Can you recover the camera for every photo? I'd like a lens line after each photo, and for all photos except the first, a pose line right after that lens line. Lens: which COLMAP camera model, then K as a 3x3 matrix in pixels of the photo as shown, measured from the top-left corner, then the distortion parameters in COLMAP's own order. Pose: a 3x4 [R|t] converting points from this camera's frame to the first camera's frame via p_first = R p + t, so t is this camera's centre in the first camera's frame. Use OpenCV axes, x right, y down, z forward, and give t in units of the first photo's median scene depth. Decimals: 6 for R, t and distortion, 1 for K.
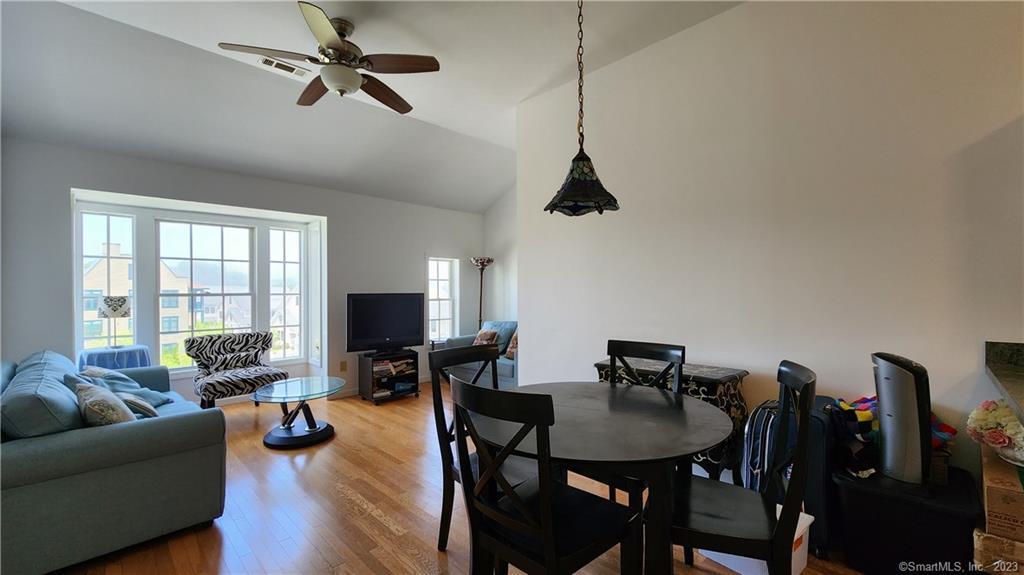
lens RADIAL K [[417.4, 0, 513.1], [0, 417.4, 290.9], [0, 0, 1]] dist [0.001211, 0.000073]
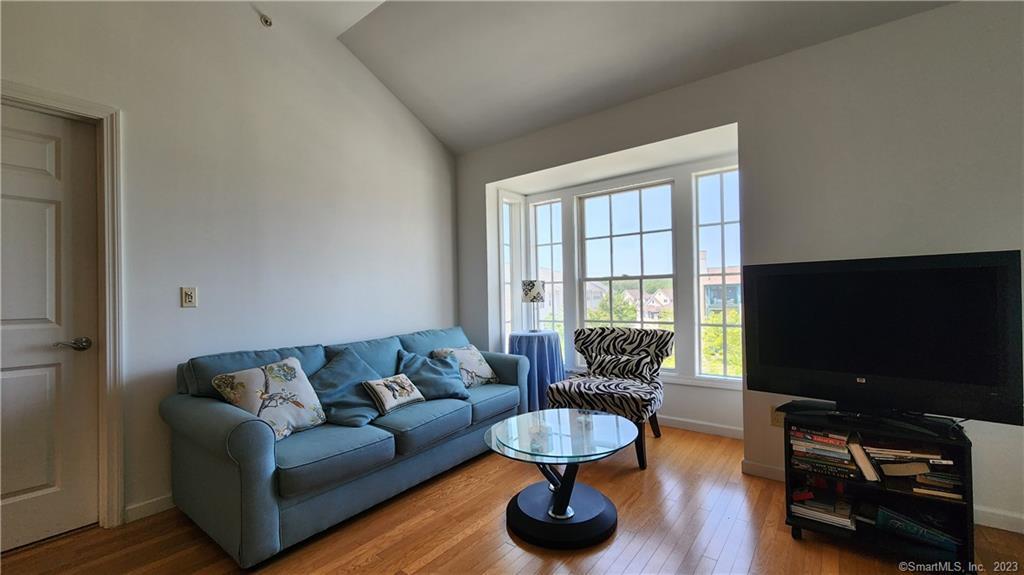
lens RADIAL K [[417.4, 0, 513.1], [0, 417.4, 290.9], [0, 0, 1]] dist [0.001211, 0.000073]
pose [[0.139165, -0.003720, -0.990262, 0.037398], [0.014007, 0.999900, -0.001788, 0.034108], [0.990170, -0.013622, 0.139203, 0.708705]]
